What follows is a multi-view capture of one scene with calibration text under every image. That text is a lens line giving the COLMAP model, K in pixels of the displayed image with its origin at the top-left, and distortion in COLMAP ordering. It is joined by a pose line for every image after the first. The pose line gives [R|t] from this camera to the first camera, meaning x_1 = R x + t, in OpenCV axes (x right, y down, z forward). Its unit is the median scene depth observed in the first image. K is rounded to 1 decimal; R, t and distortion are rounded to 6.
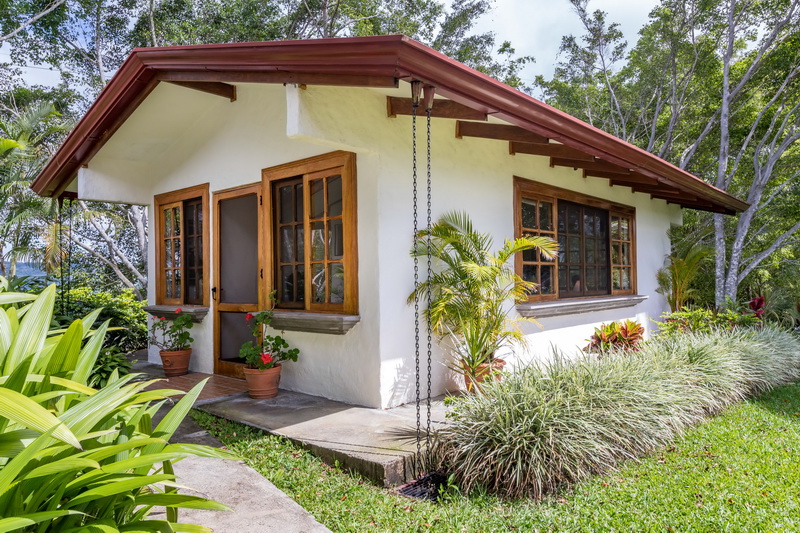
lens RADIAL K [[565.0, 0, 400.0], [0, 565.0, 266.5], [0, 0, 1]] dist [-0.001511, -0.000219]
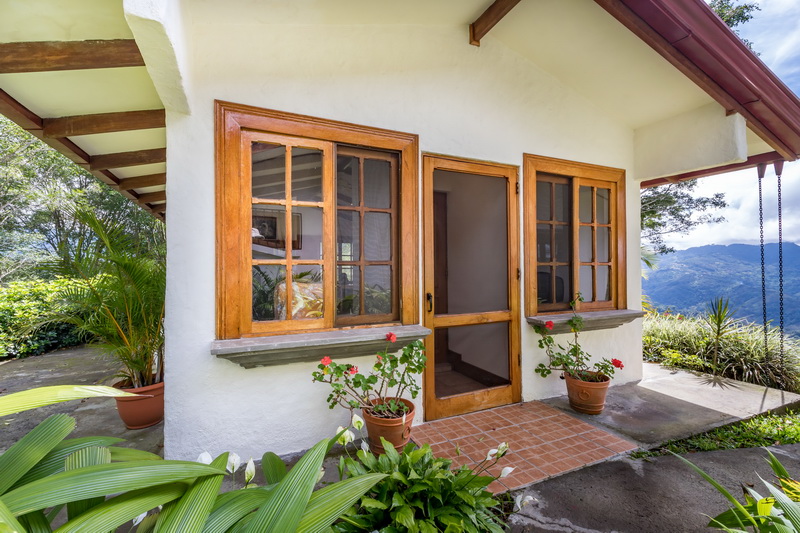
lens RADIAL K [[349.2, 0, 400.0], [0, 349.2, 266.5], [0, 0, 1]] dist [0.000954, 0.000160]
pose [[0.405514, 0.017585, 0.913920, -0.836037], [-0.024668, 0.999661, -0.008289, 0.009912], [-0.913756, -0.019183, 0.405811, 0.989109]]
